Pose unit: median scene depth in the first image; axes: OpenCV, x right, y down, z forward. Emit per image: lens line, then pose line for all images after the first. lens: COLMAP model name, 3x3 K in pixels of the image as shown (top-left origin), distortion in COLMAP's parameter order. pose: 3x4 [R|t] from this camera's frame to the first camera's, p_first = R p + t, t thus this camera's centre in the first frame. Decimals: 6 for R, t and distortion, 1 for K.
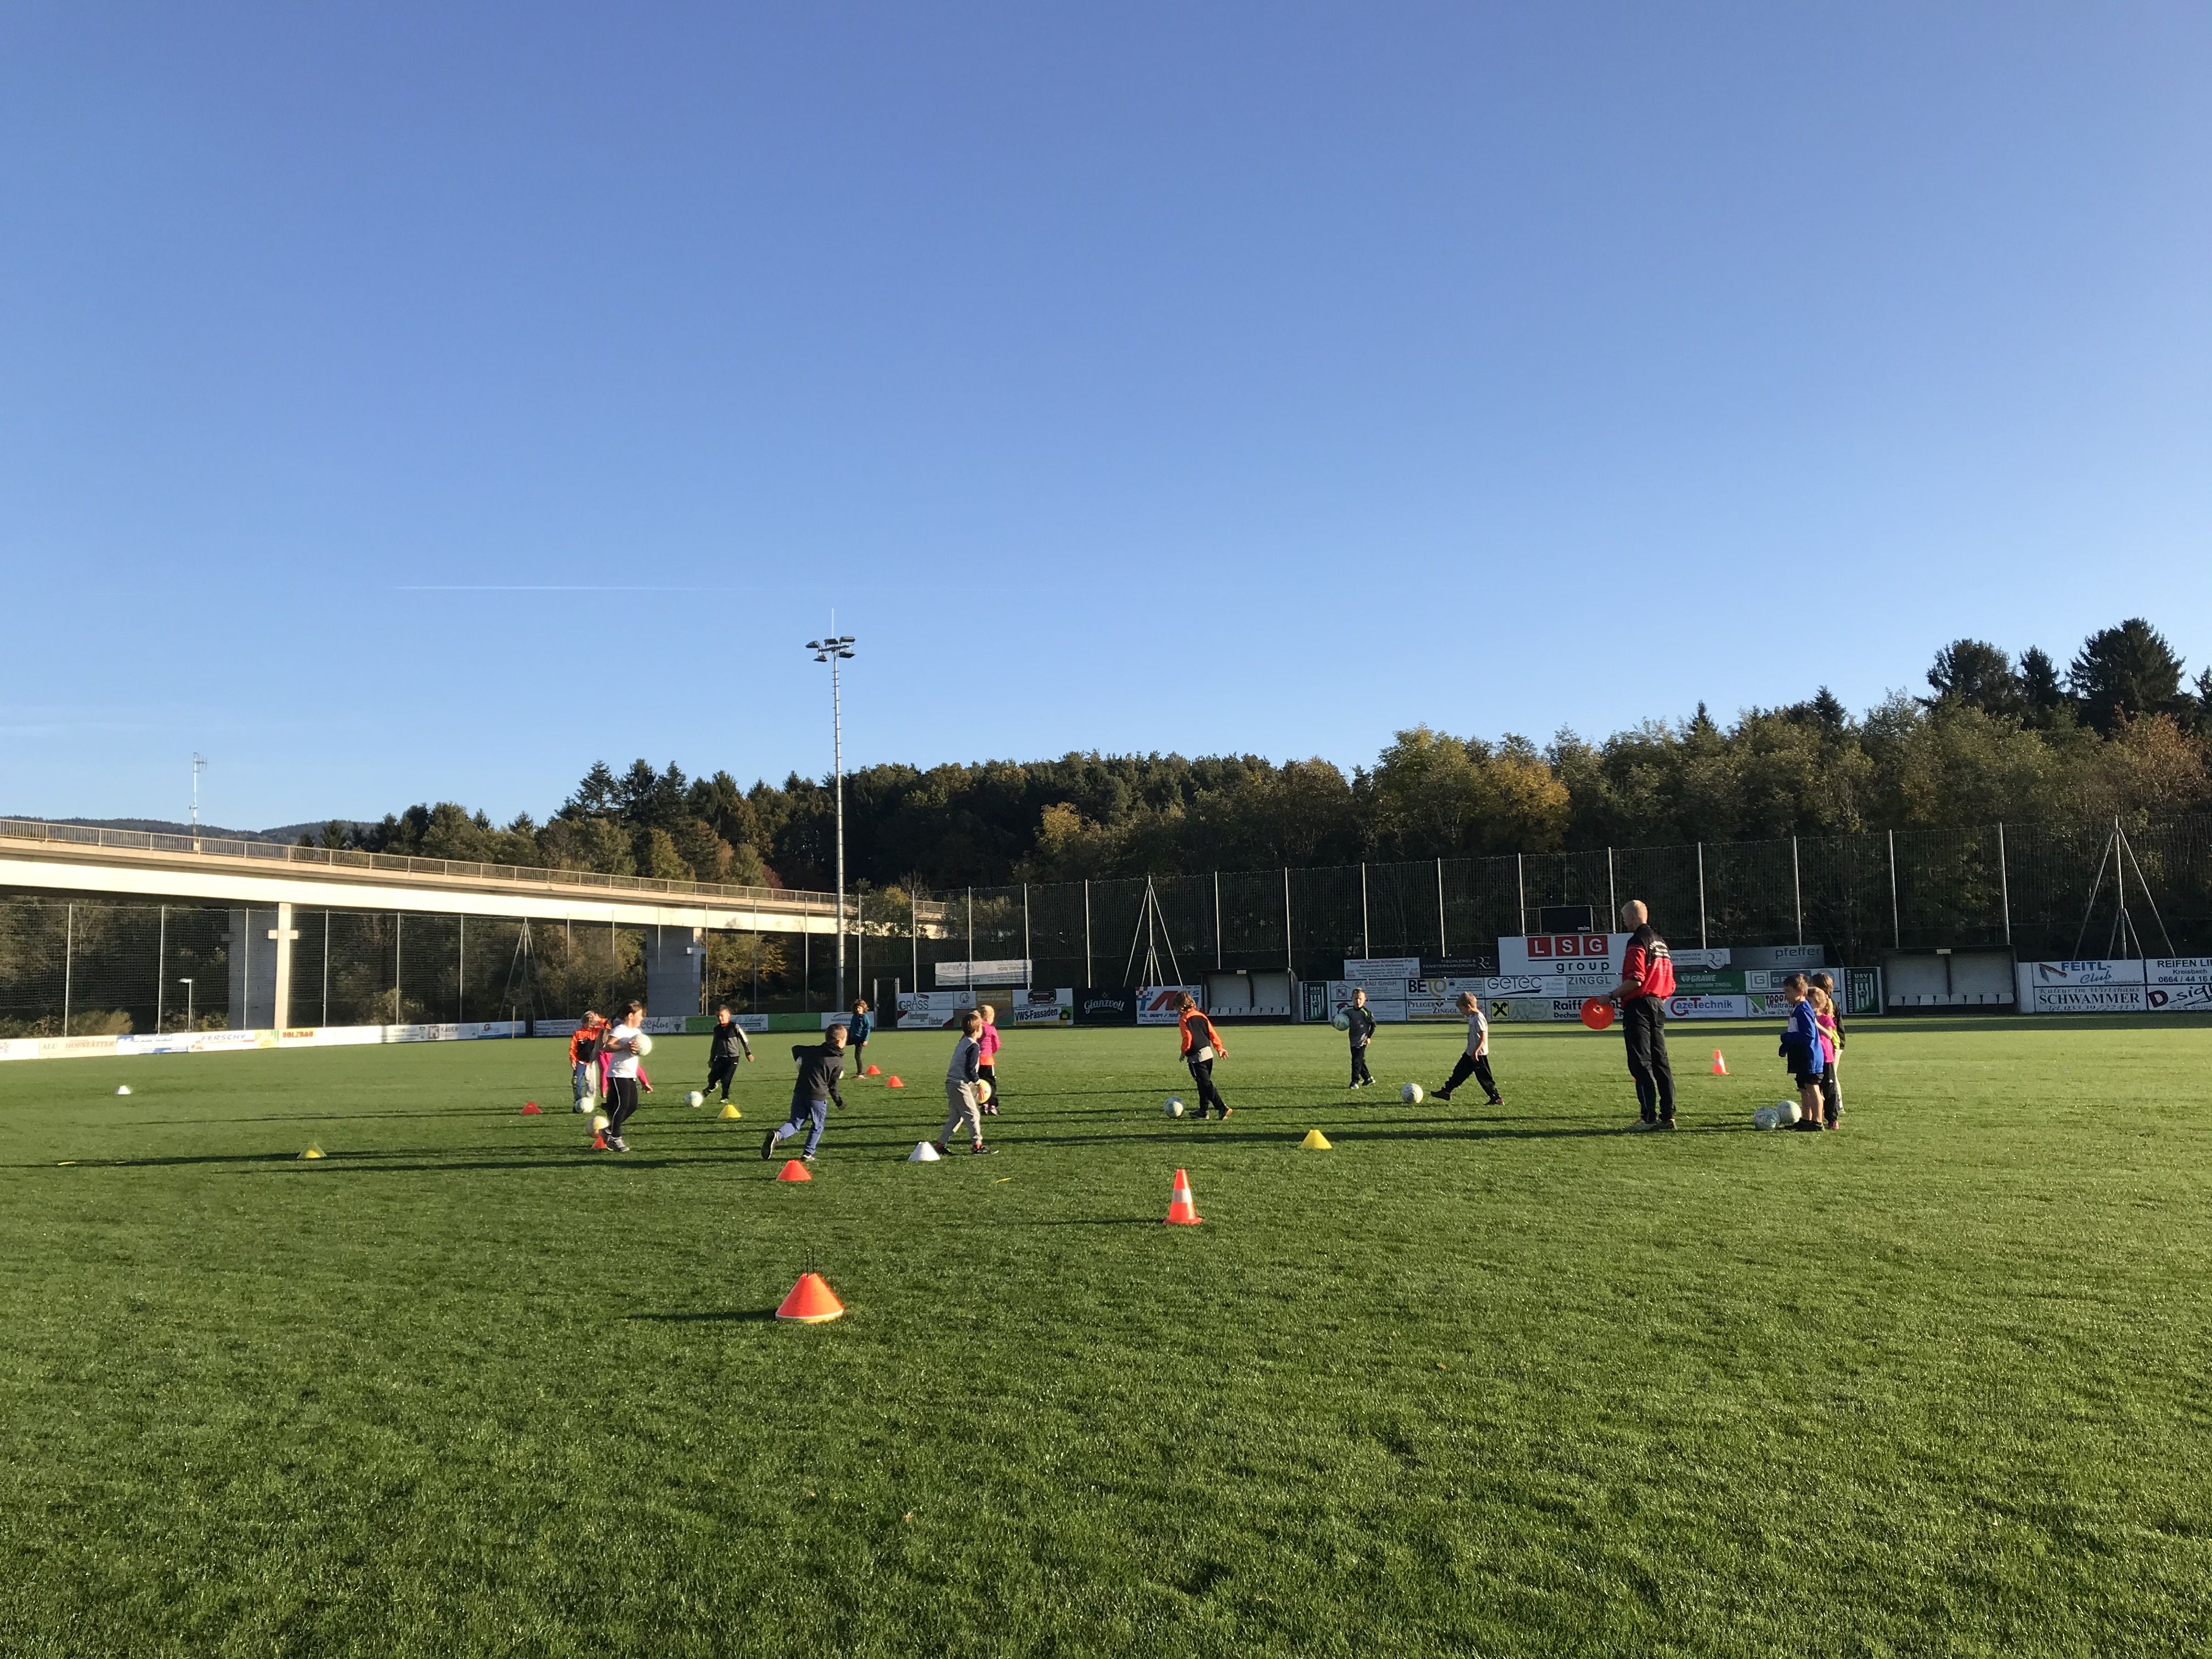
lens RADIAL K [[1816.6, 0, 1088.4], [0, 1816.6, 811.8], [0, 0, 1]] dist [0.032315, -0.028364]
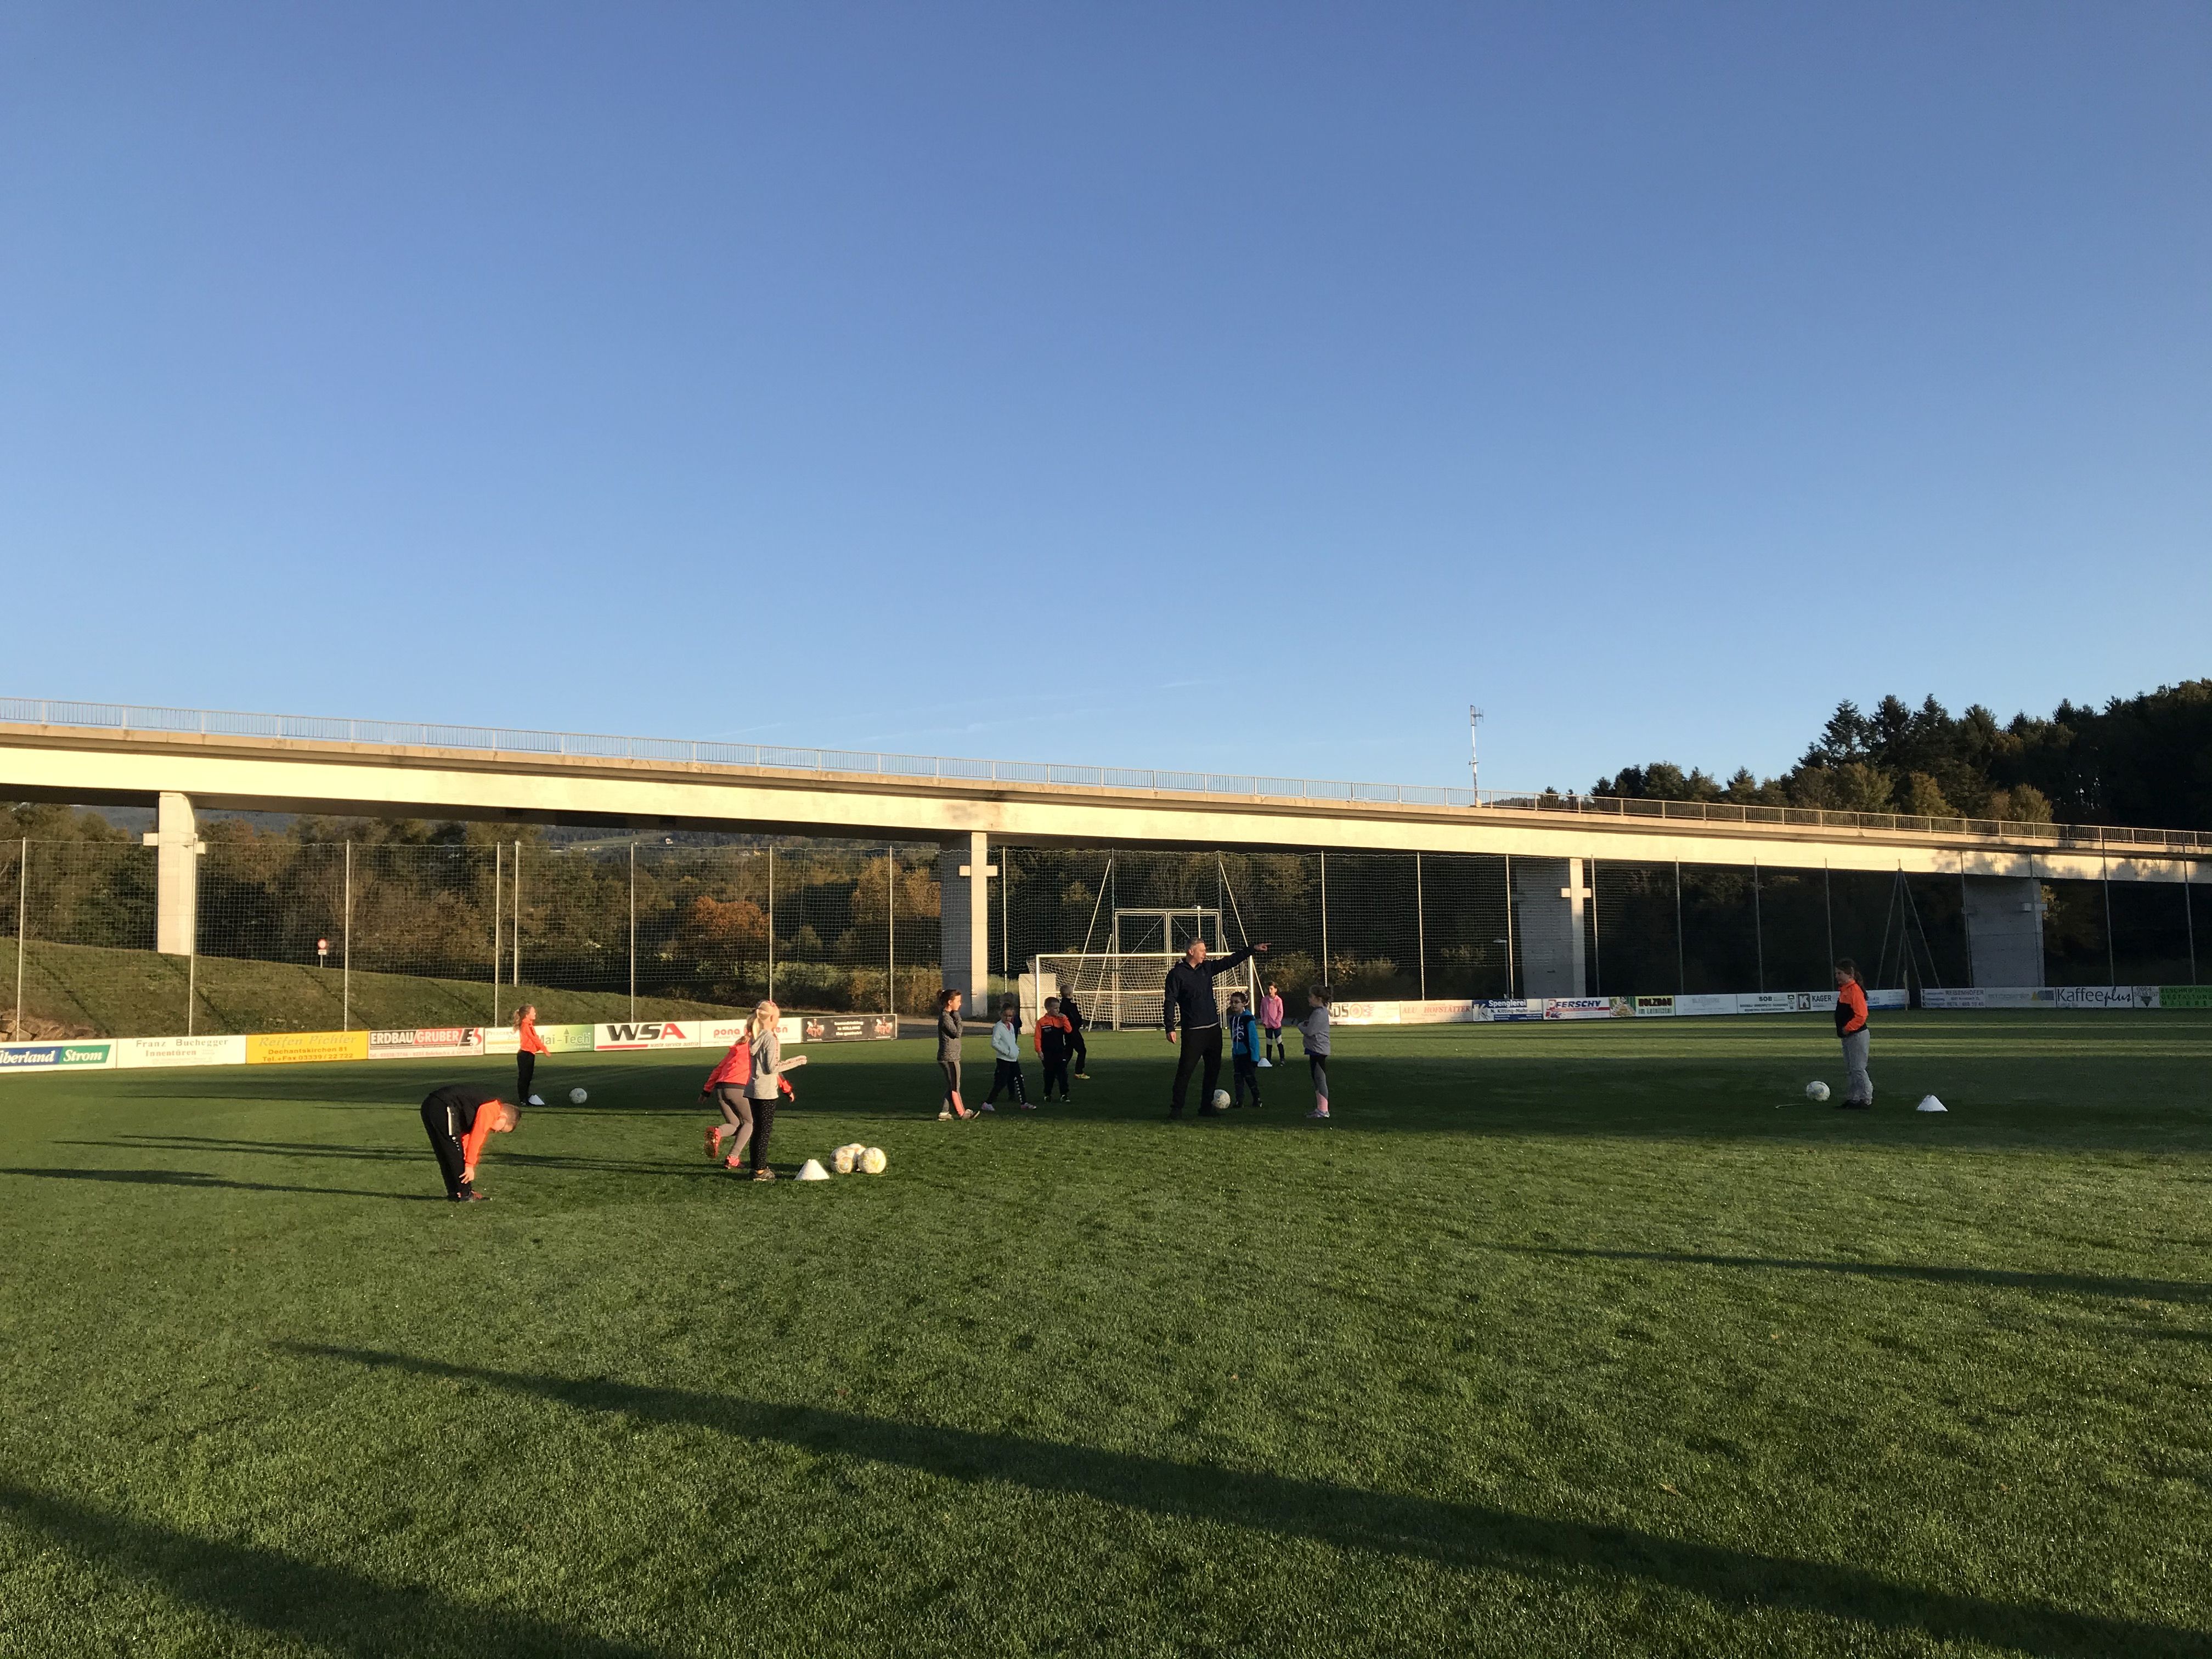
lens RADIAL K [[1816.6, 0, 1104.8], [0, 1816.6, 809.1], [0, 0, 1]] dist [0.032315, -0.028364]
pose [[0.818636, -0.049284, -0.572195, -0.112106], [0.057654, 0.998330, -0.003503, 0.014894], [0.571412, -0.030121, 0.820110, 0.119803]]
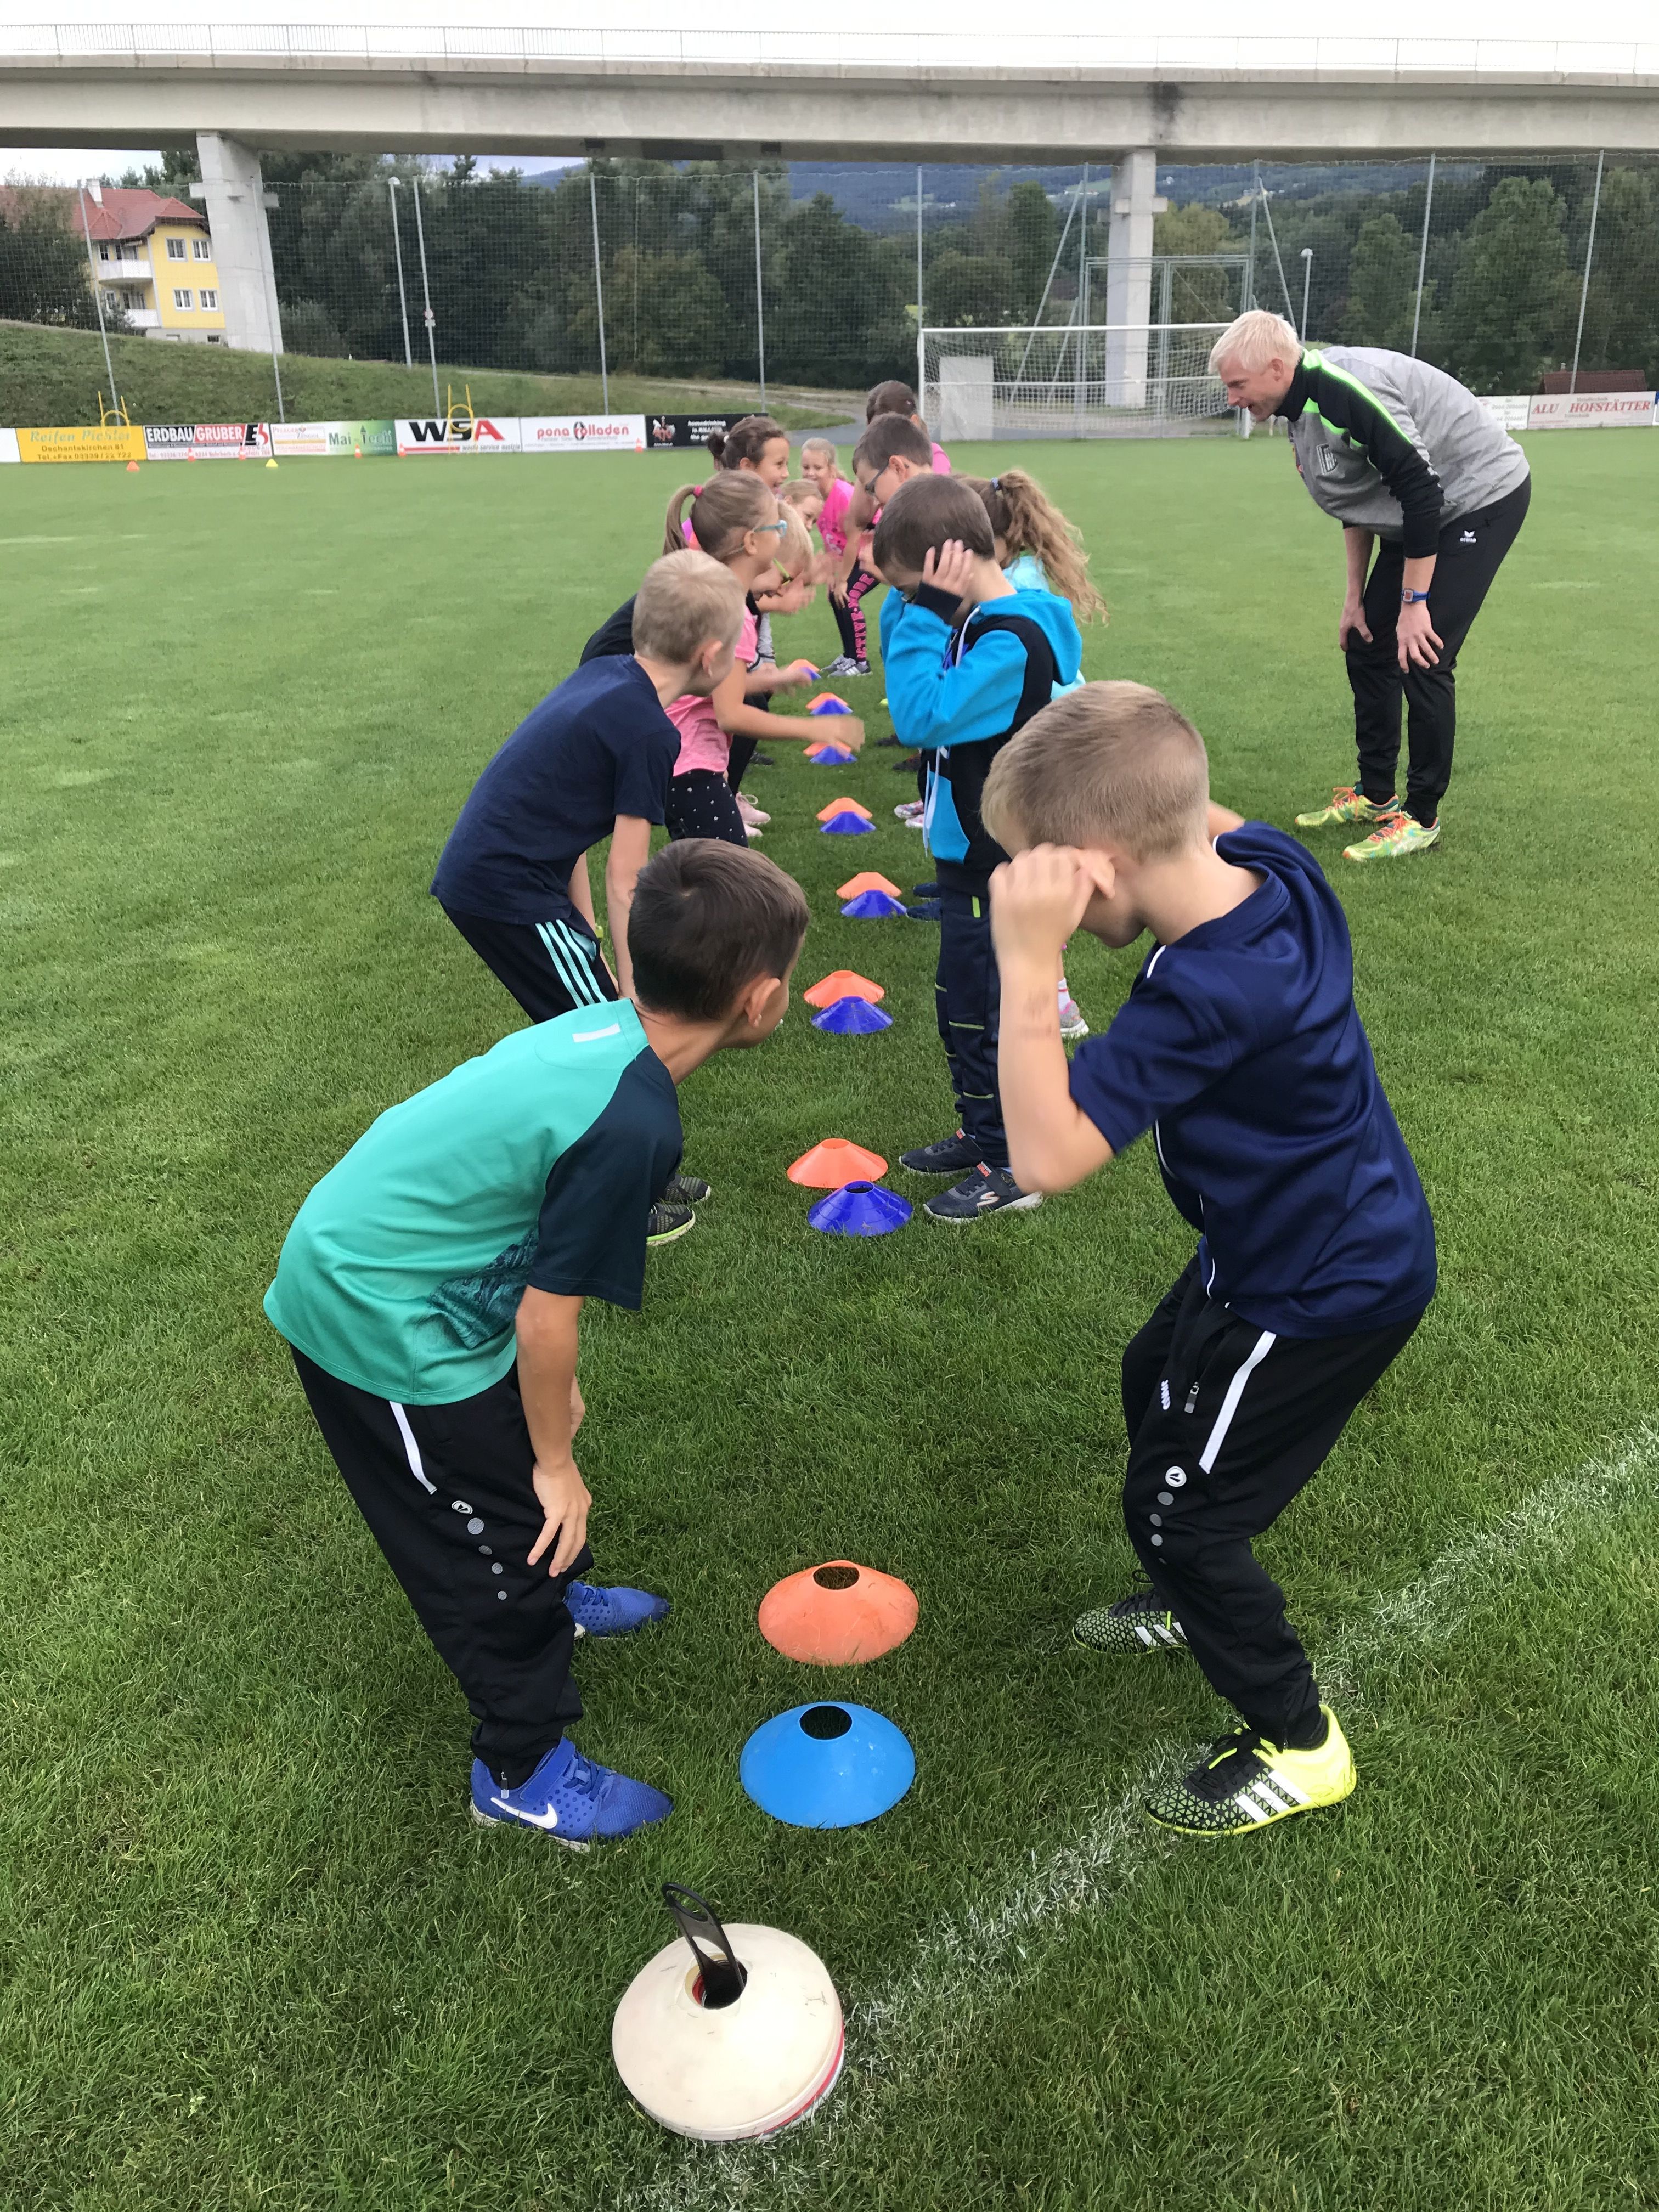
lens RADIAL K [[1816.6, 0, 861.2], [0, 1816.6, 1095.2], [0, 0, 1]] dist [0.032315, -0.028364]
pose [[0.535936, 0.322212, -0.780354, -0.082470], [0.088581, 0.897744, 0.431519, 0.030811], [0.839599, -0.300391, 0.452591, 0.293274]]
